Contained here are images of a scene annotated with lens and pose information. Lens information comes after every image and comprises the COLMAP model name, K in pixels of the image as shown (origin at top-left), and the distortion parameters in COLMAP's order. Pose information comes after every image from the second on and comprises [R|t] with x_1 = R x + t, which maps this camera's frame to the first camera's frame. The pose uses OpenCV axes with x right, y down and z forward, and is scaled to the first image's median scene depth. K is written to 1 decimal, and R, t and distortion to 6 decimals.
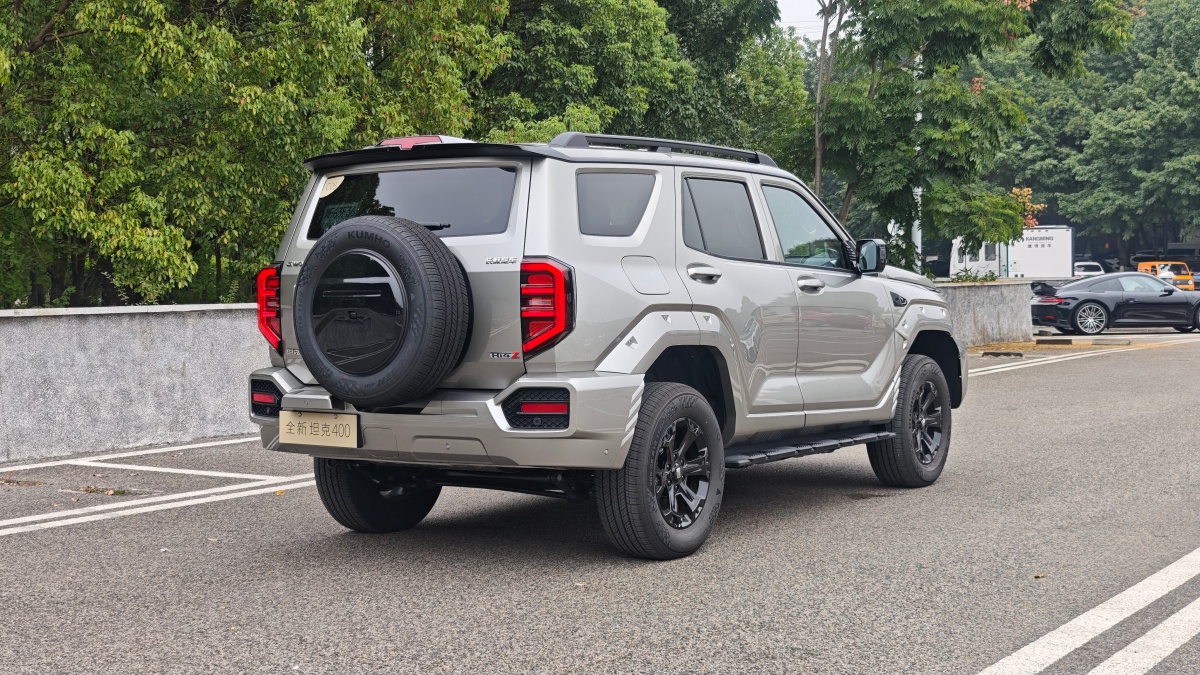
lens RADIAL K [[1720.3, 0, 600.0], [0, 1720.3, 337.5], [0, 0, 1]] dist [0.008859, 0.032411]
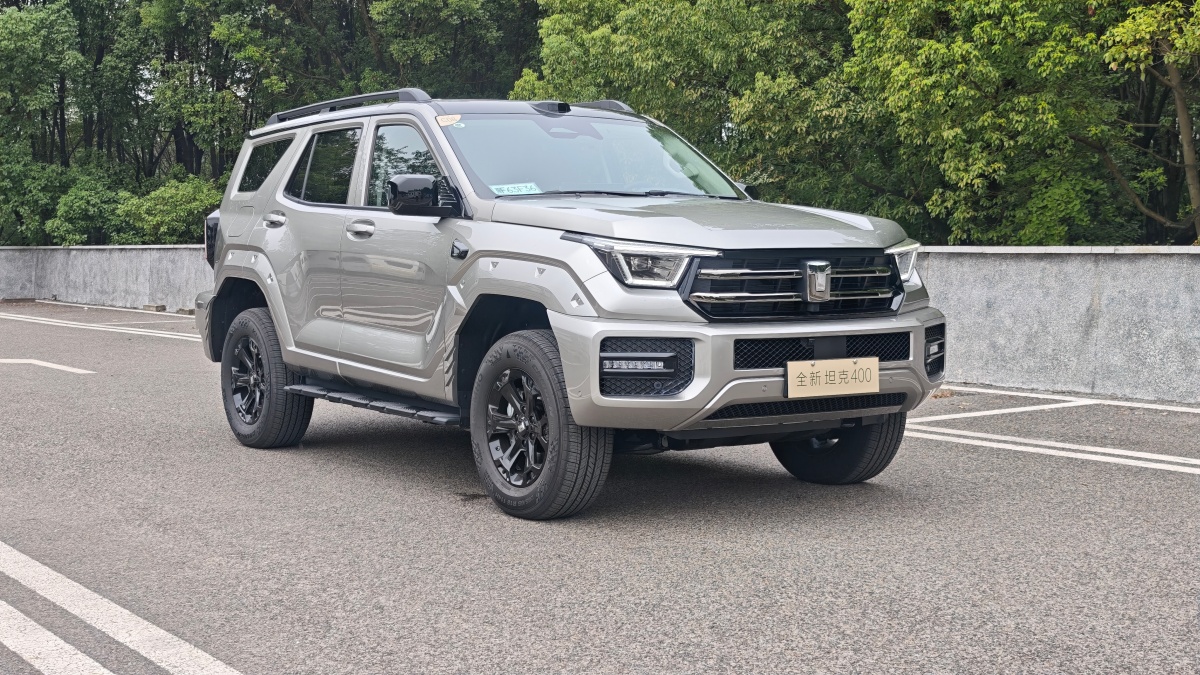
lens RADIAL K [[1720.3, 0, 600.0], [0, 1720.3, 337.5], [0, 0, 1]] dist [0.008859, 0.032411]
pose [[-0.355875, 0.067993, -0.932057, 0.883230], [-0.023733, 0.996371, 0.081746, -0.047649], [0.934232, 0.051212, -0.352970, 1.337220]]
